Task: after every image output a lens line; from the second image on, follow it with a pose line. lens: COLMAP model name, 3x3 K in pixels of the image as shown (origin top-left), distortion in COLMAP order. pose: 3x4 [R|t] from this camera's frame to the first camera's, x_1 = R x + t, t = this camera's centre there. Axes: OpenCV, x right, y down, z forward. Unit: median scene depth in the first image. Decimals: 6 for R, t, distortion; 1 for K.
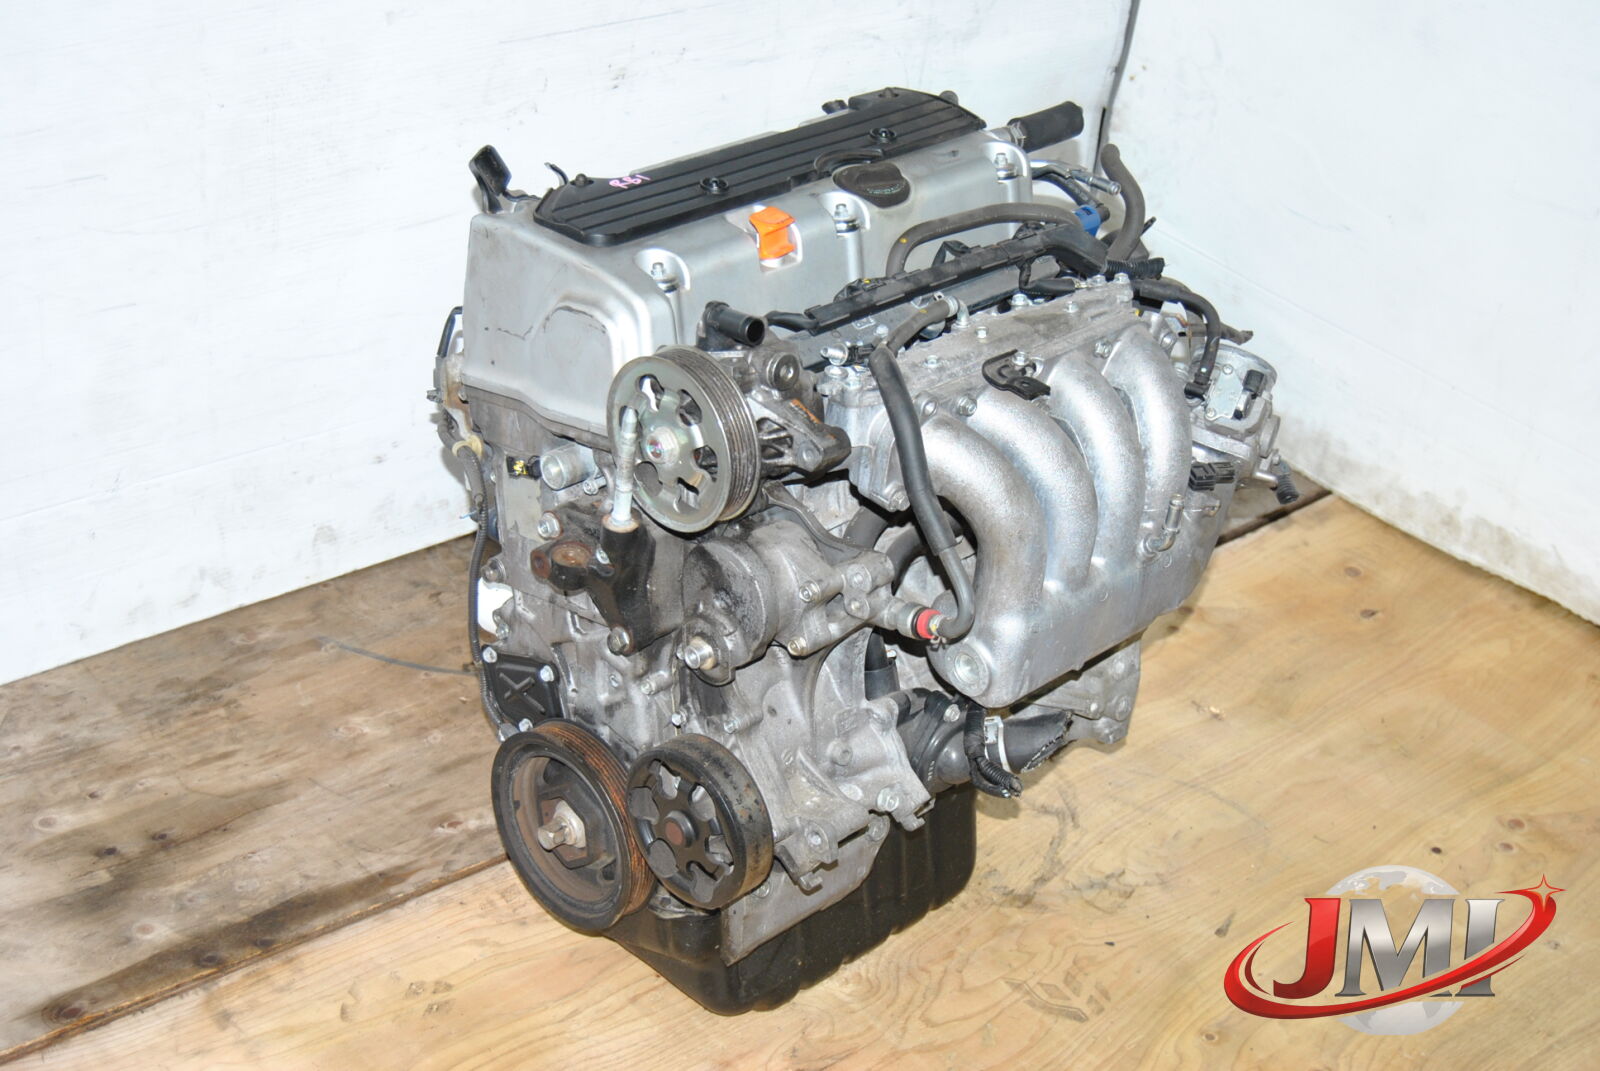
lens RADIAL K [[2368.4, 0, 797.1], [0, 2368.4, 534.9], [0, 0, 1]] dist [0.029398, 0.000000]
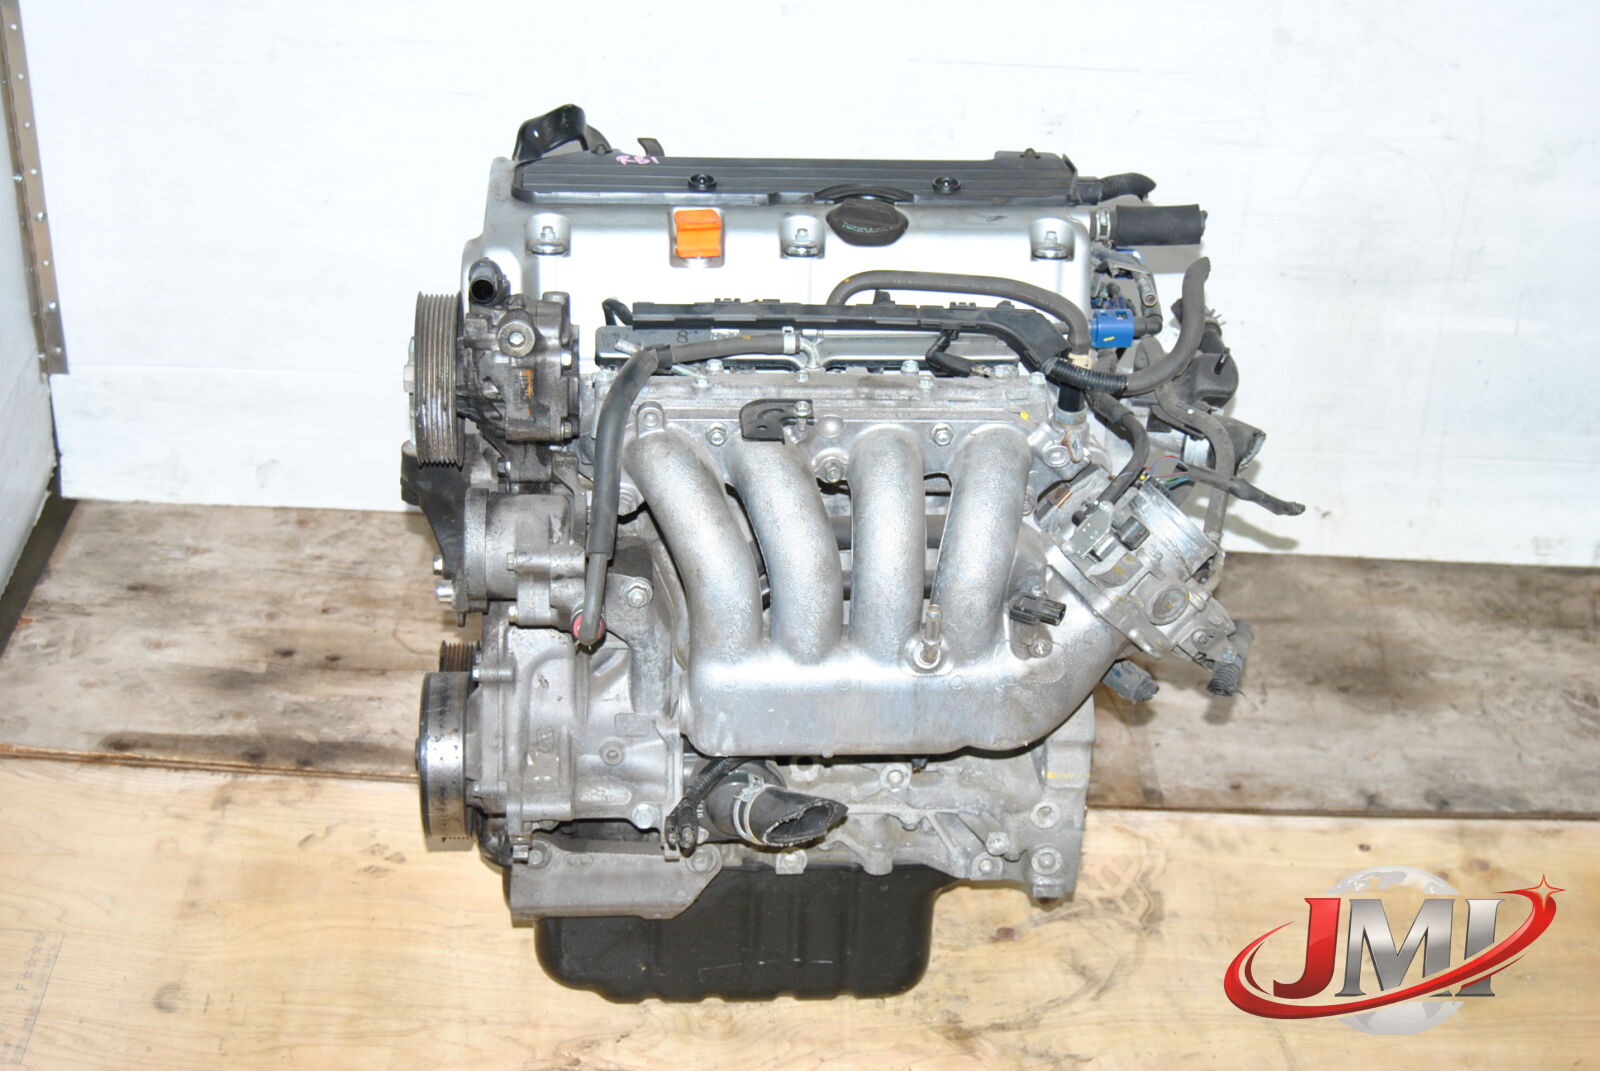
lens RADIAL K [[2368.4, 0, 800.5], [0, 2368.4, 531.6], [0, 0, 1]] dist [0.029398, 0.000000]
pose [[0.766585, 0.292535, -0.571639, 0.569942], [-0.316037, 0.946802, 0.060708, -0.074538], [0.558989, 0.134121, 0.818256, 0.200936]]
